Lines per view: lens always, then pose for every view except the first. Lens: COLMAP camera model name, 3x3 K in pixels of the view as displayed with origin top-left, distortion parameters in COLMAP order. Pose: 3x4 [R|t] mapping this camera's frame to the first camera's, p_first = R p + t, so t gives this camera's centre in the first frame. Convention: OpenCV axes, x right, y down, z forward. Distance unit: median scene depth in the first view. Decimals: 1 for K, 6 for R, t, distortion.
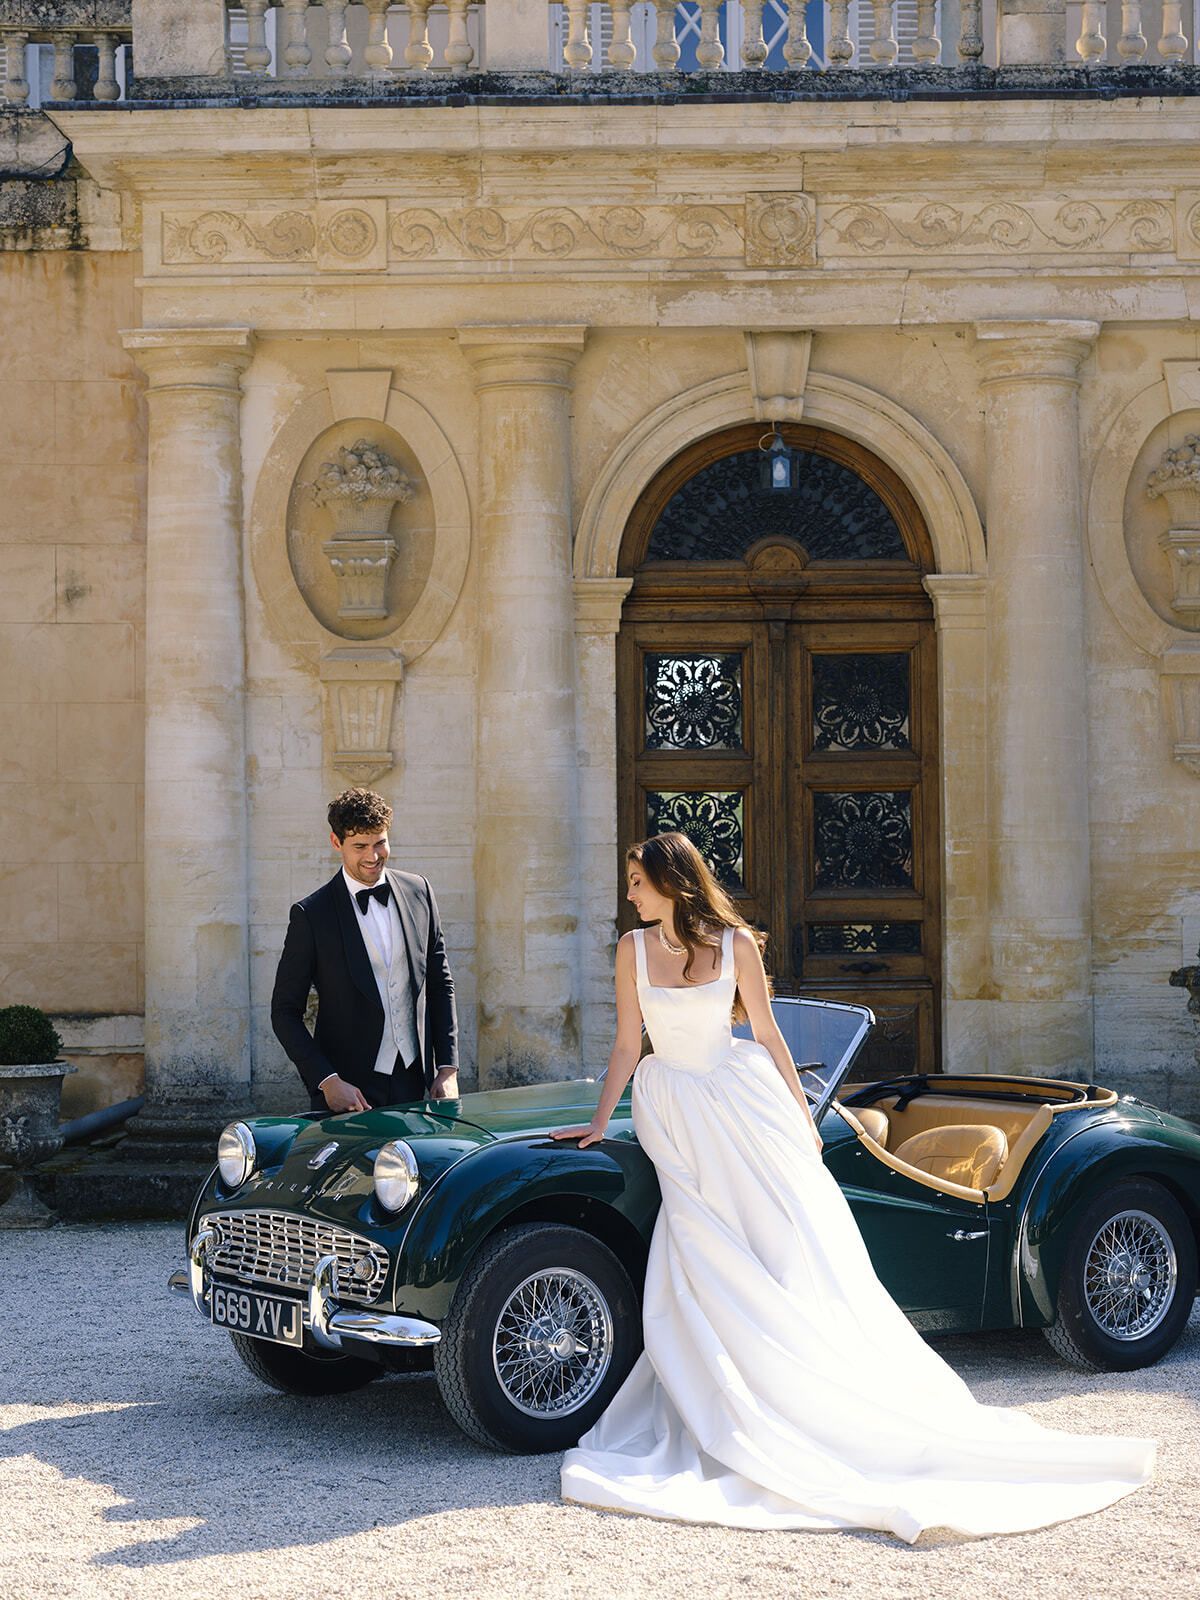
lens RADIAL K [[3017.5, 0, 600.0], [0, 3017.5, 800.0], [0, 0, 1]] dist [0.011311, -0.239545]
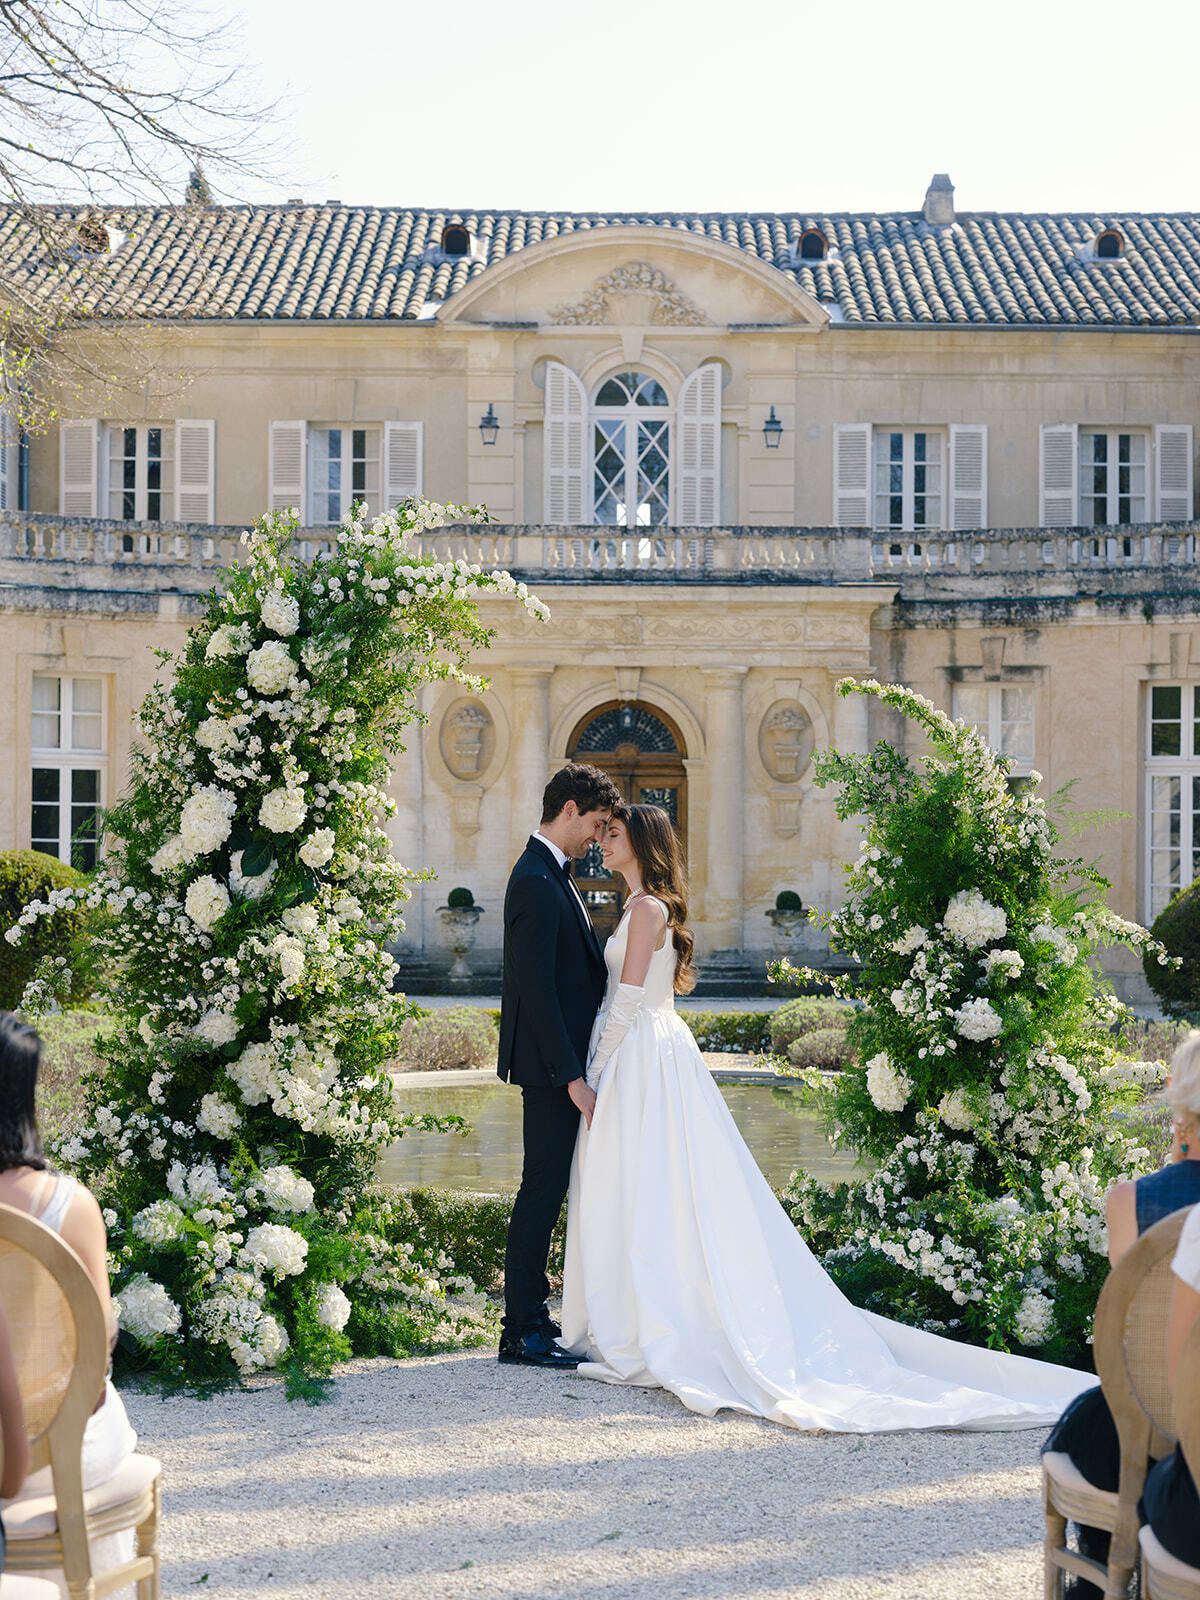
lens RADIAL K [[3017.5, 0, 600.0], [0, 3017.5, 800.0], [0, 0, 1]] dist [0.011311, -0.239545]
pose [[0.999871, 0.016018, -0.001513, 0.040687], [-0.016005, 0.999841, 0.007821, -0.058968], [0.001638, -0.007796, 0.999968, -1.631512]]
